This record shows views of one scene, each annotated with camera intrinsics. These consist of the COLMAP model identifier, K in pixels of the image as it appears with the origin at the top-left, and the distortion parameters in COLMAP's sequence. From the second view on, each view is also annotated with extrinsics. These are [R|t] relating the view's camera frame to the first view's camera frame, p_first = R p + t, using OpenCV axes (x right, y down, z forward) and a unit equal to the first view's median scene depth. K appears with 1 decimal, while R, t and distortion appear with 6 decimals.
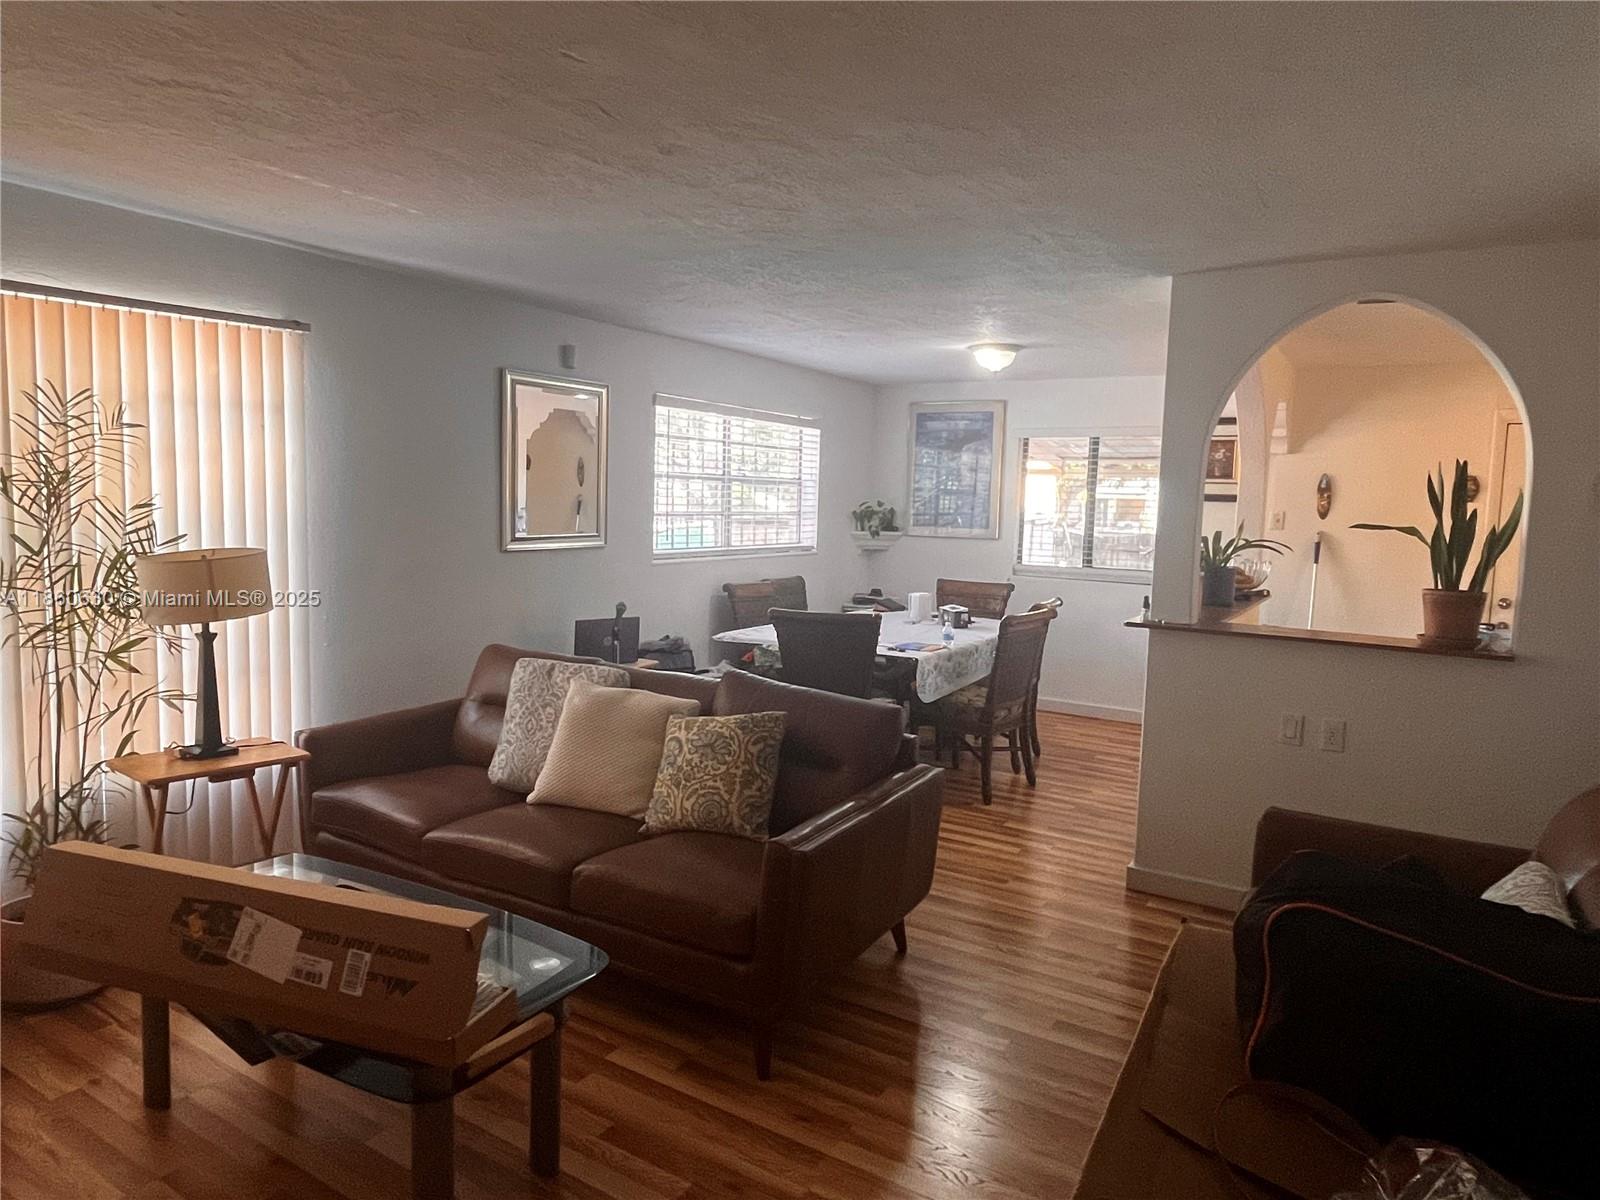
lens RADIAL K [[995.6, 0, 806.3], [0, 995.6, 592.5], [0, 0, 1]] dist [-0.001691, -0.001759]
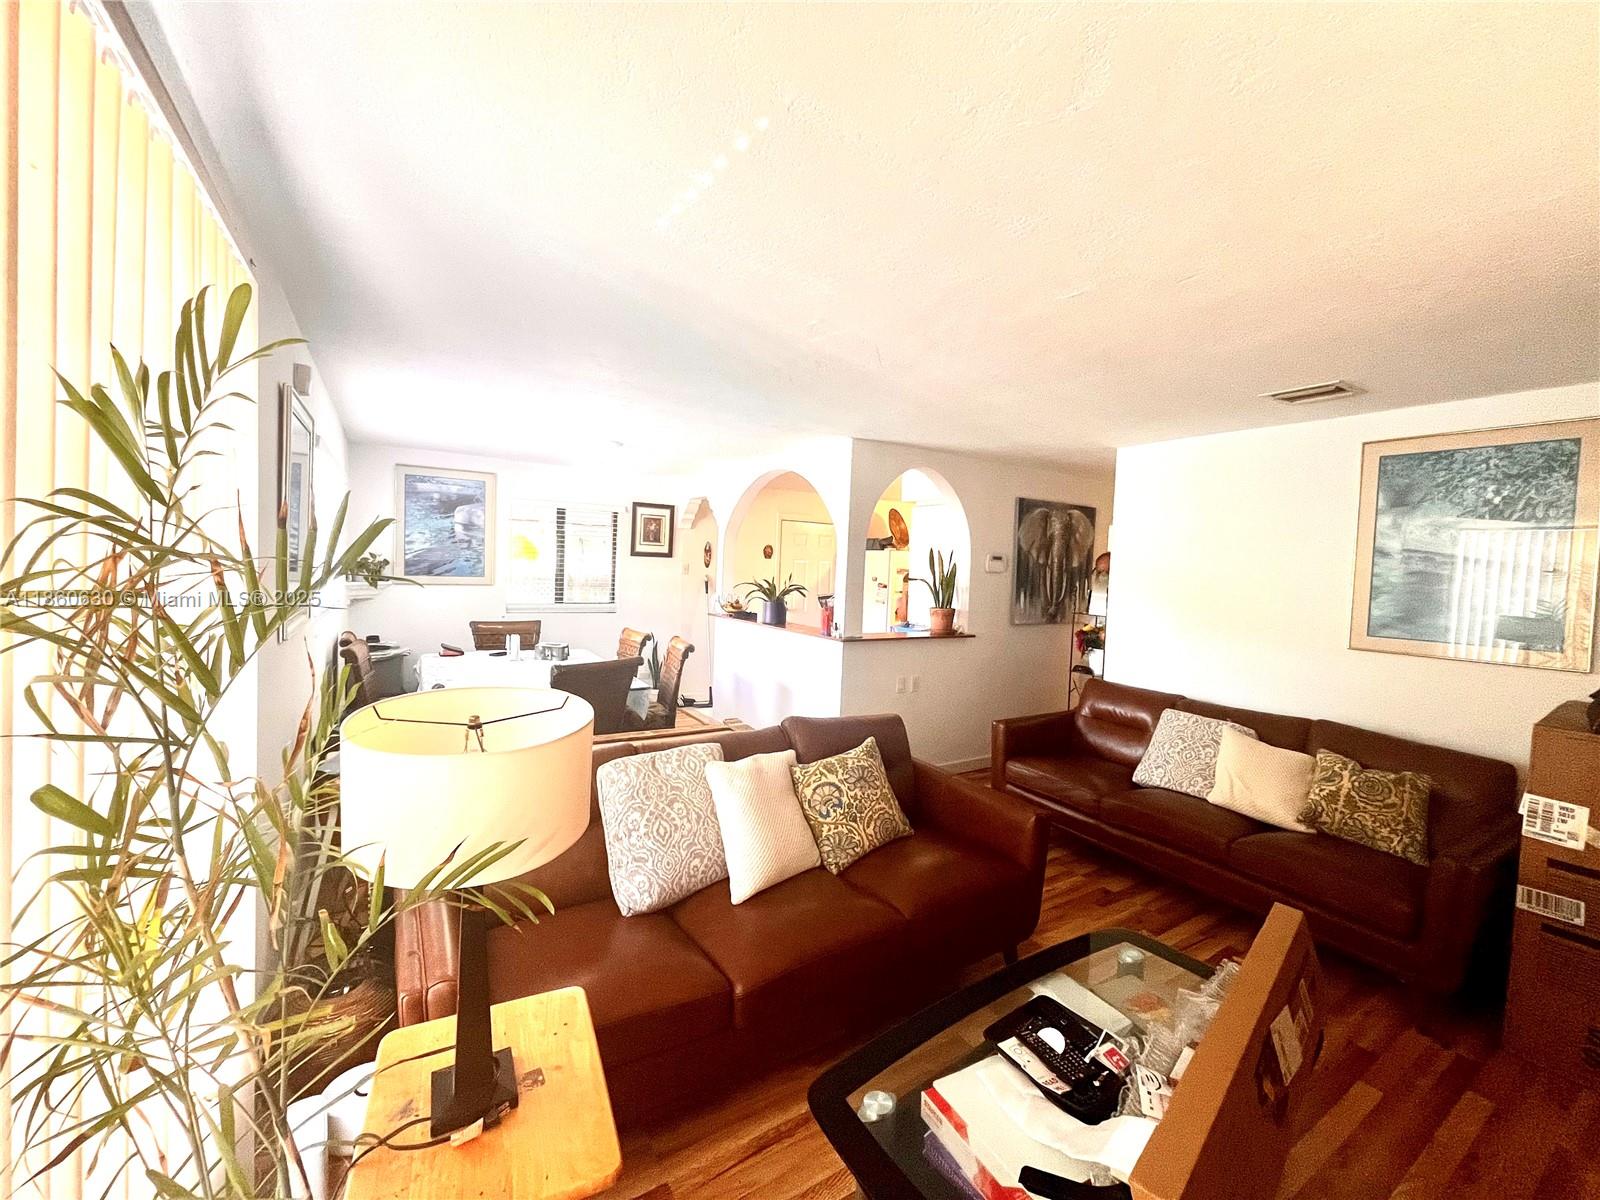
lens RADIAL K [[648.5, 0, 802.0], [0, 648.5, 595.0], [0, 0, 1]] dist [-0.001526, 0.000049]
pose [[0.448141, -0.052113, 0.892443, -0.826646], [0.058182, 0.997883, 0.029054, -0.098724], [-0.892068, 0.038903, 0.450224, 0.692447]]
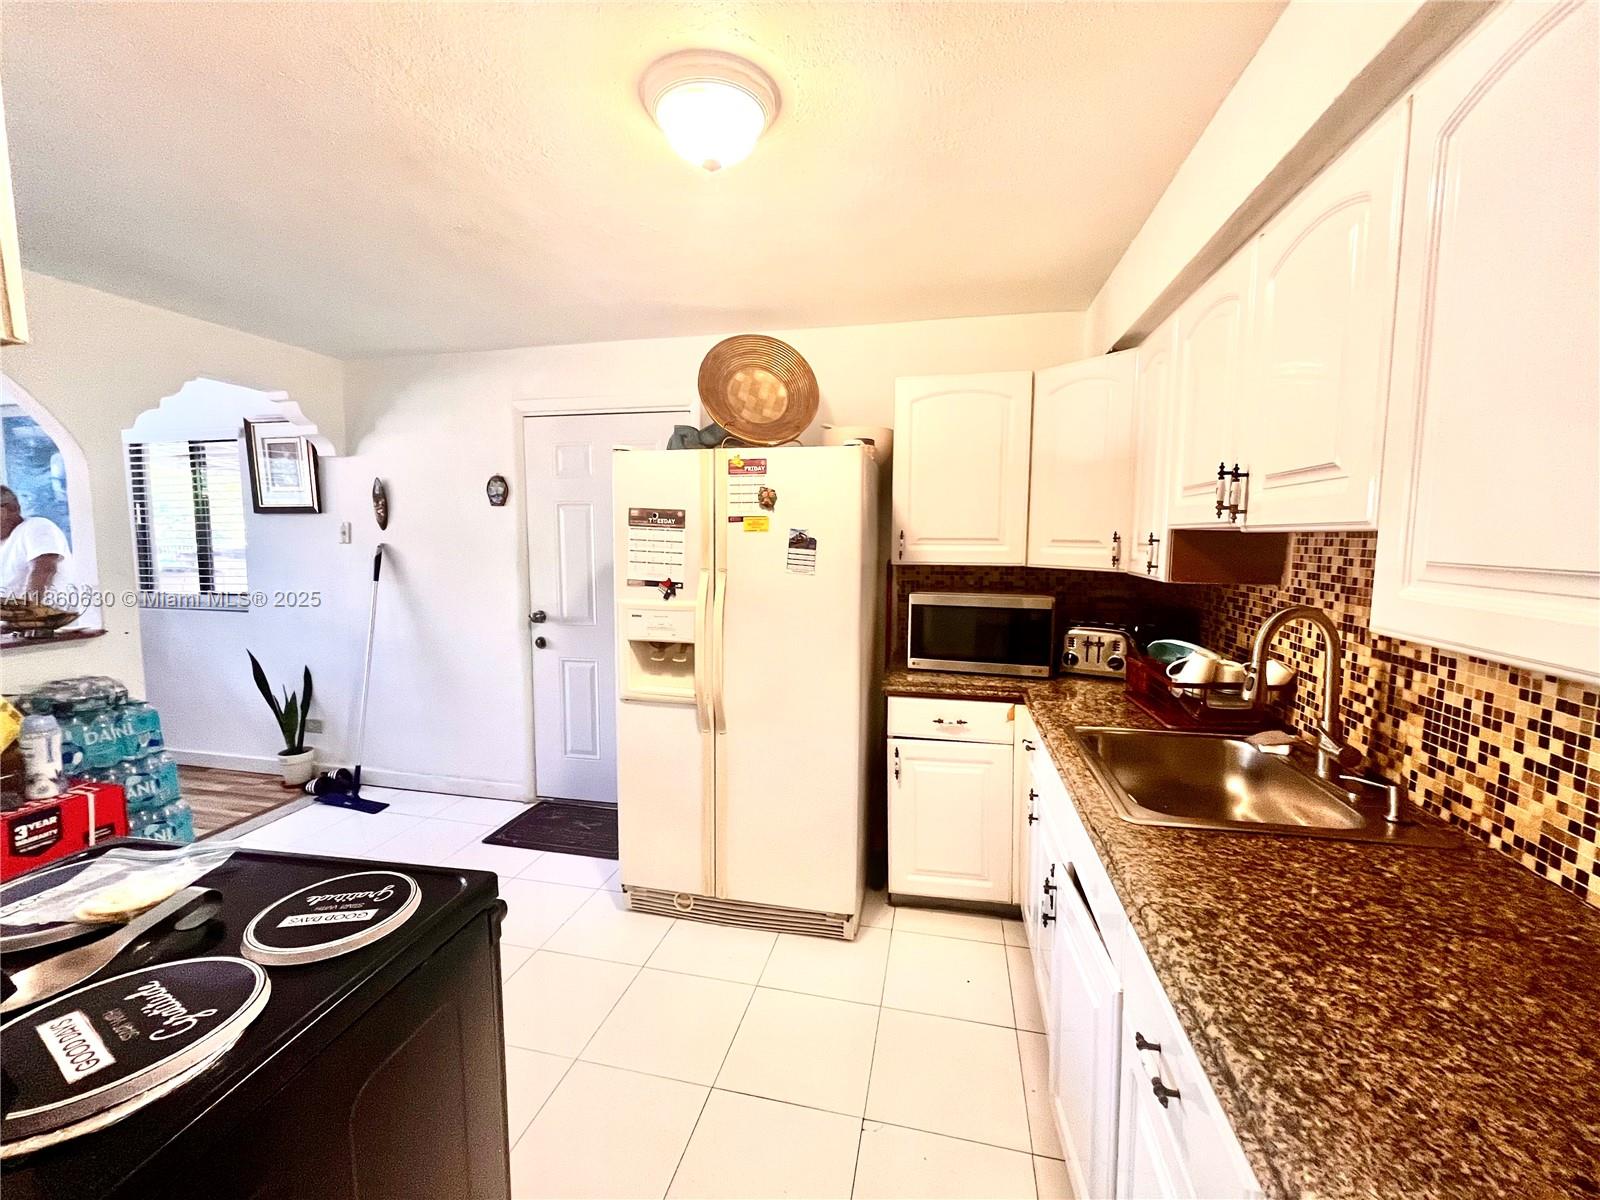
lens RADIAL K [[648.5, 0, 802.0], [0, 648.5, 595.0], [0, 0, 1]] dist [-0.001526, 0.000049]
pose [[0.947171, -0.056939, 0.315634, 1.367560], [0.055251, 0.998370, 0.014300, -0.007448], [-0.315934, 0.003895, 0.948773, 0.671256]]
